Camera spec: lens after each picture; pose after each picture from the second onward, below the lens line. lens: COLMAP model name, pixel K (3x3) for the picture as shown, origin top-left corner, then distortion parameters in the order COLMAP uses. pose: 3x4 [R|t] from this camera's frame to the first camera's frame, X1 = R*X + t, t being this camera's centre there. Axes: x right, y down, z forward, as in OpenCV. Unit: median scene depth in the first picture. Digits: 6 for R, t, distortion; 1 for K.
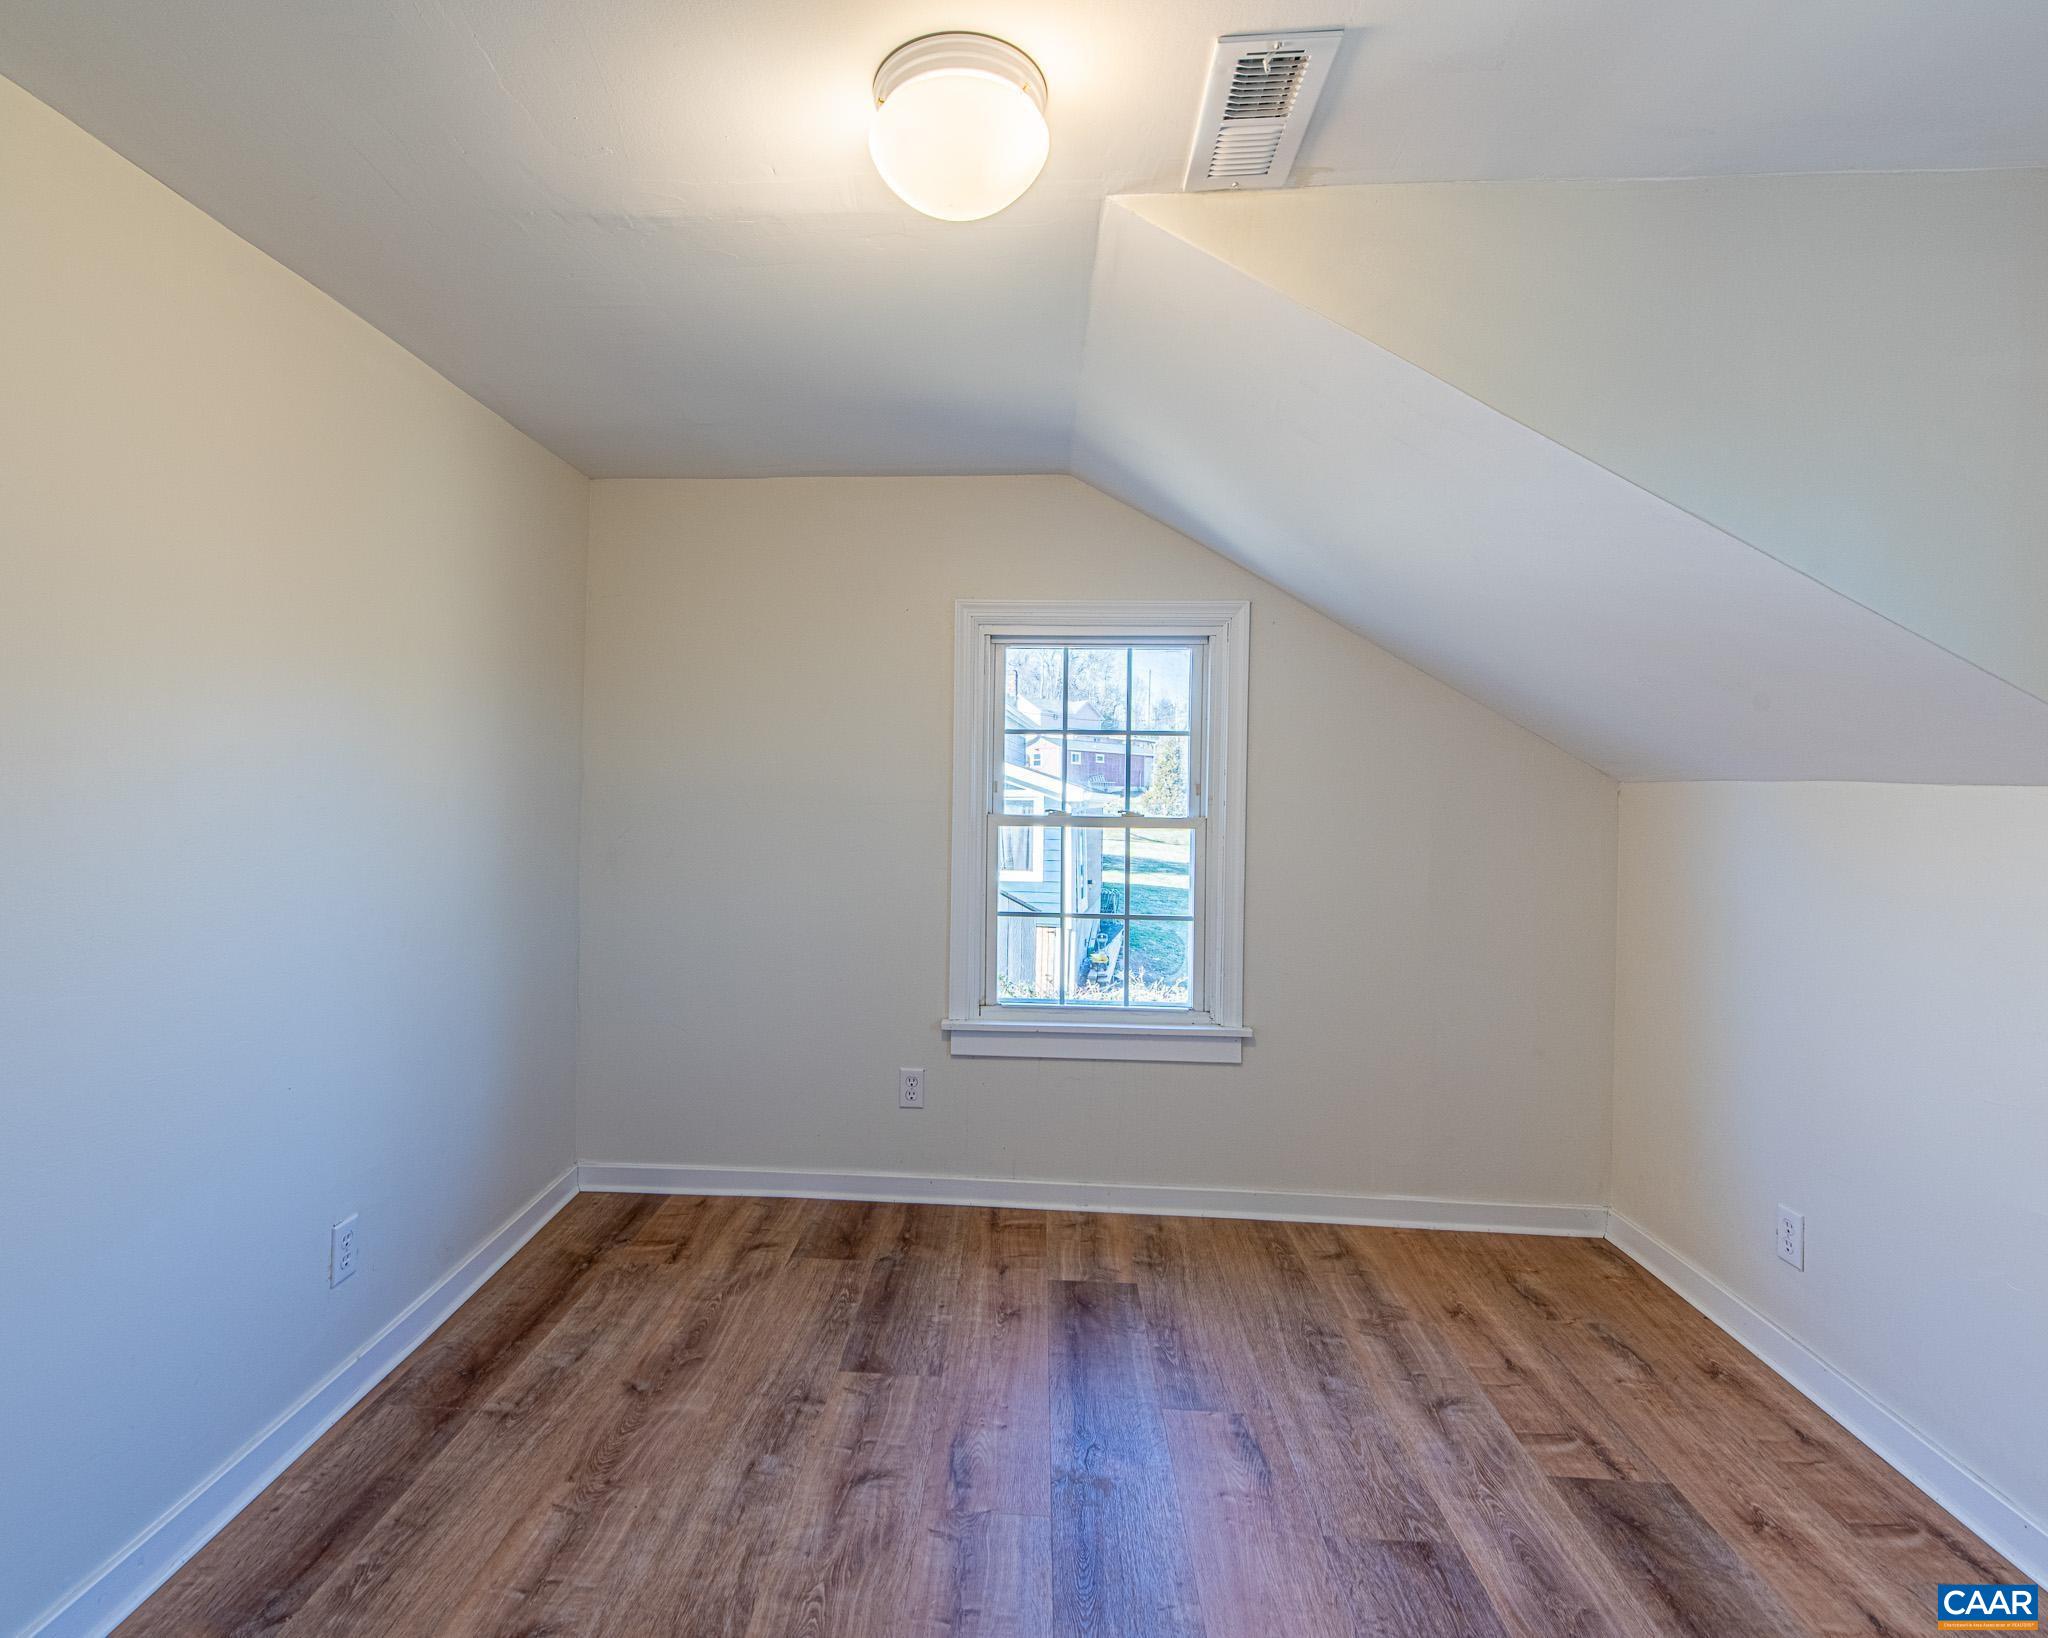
lens RADIAL K [[1017.9, 0, 973.0], [0, 1017.9, 793.3], [0, 0, 1]] dist [0.014980, -0.005973]
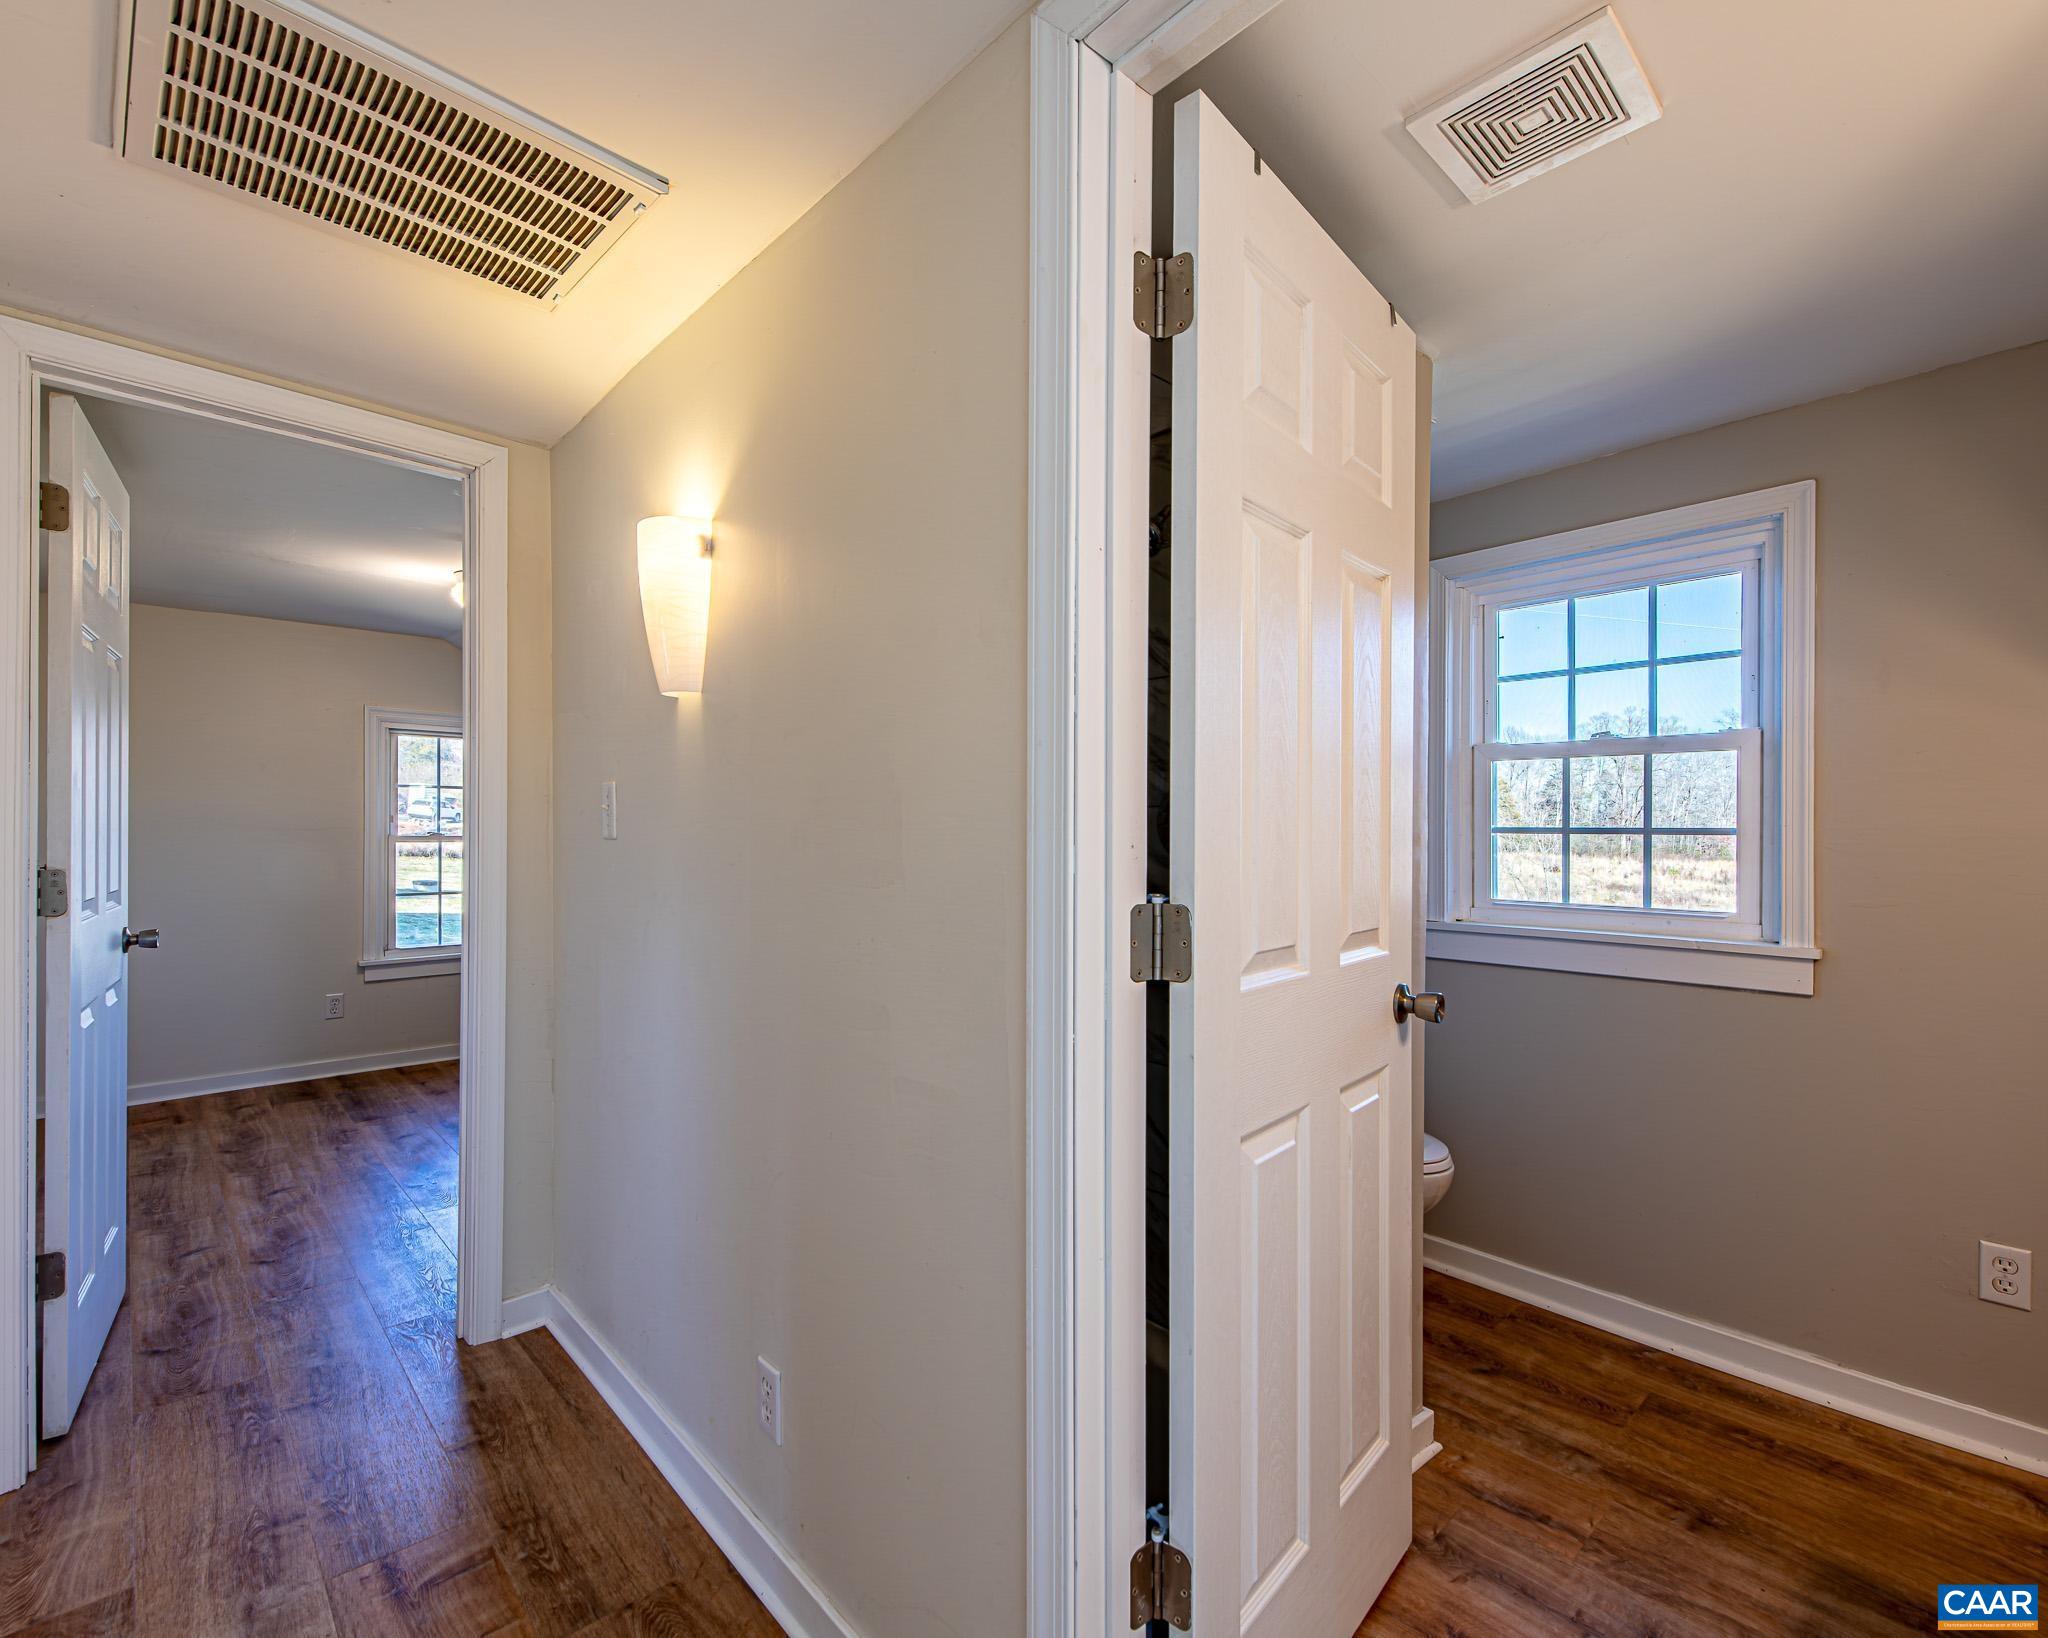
lens RADIAL K [[960.9, 0, 1015.8], [0, 960.9, 827.7], [0, 0, 1]] dist [0.010239, -0.003312]
pose [[0.689673, -0.012490, 0.724013, -0.516765], [0.003624, 0.999898, 0.013797, -0.012096], [-0.724112, -0.006892, 0.689648, -1.026938]]
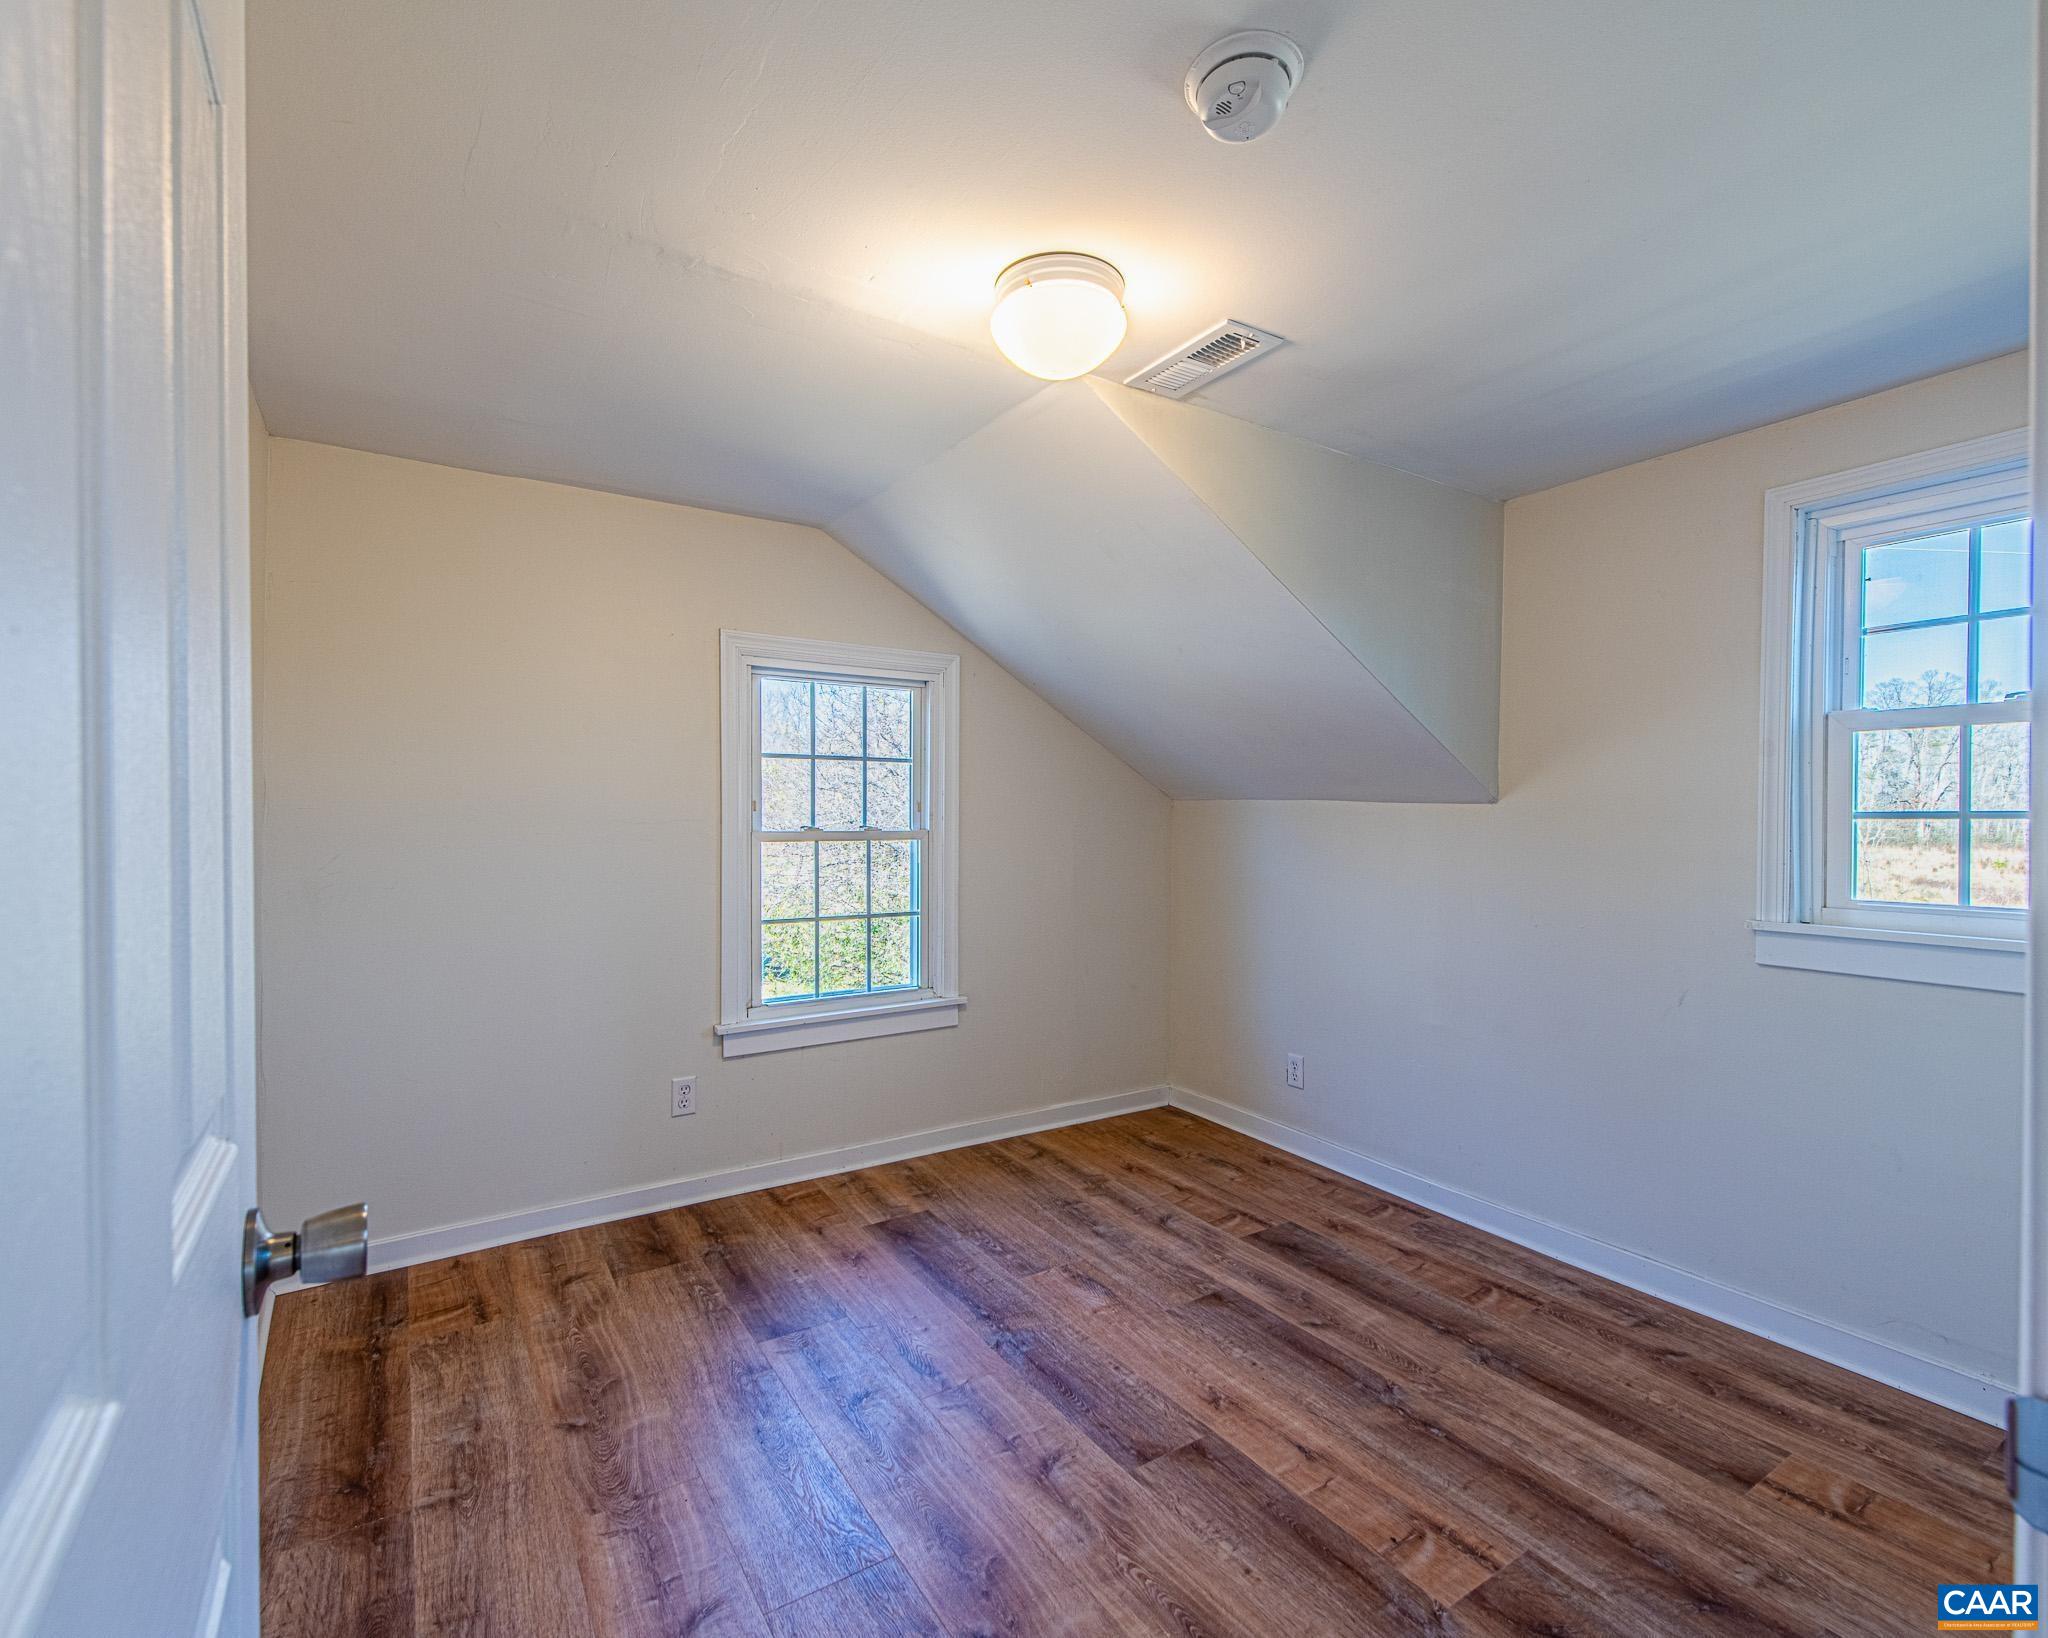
lens RADIAL K [[960.9, 0, 1020.2], [0, 960.9, 826.5], [0, 0, 1]] dist [0.010239, -0.003312]
pose [[0.803347, -0.022384, 0.595091, -0.448720], [0.010531, 0.999671, 0.023387, -0.007170], [-0.595418, -0.012521, 0.803318, 0.010387]]
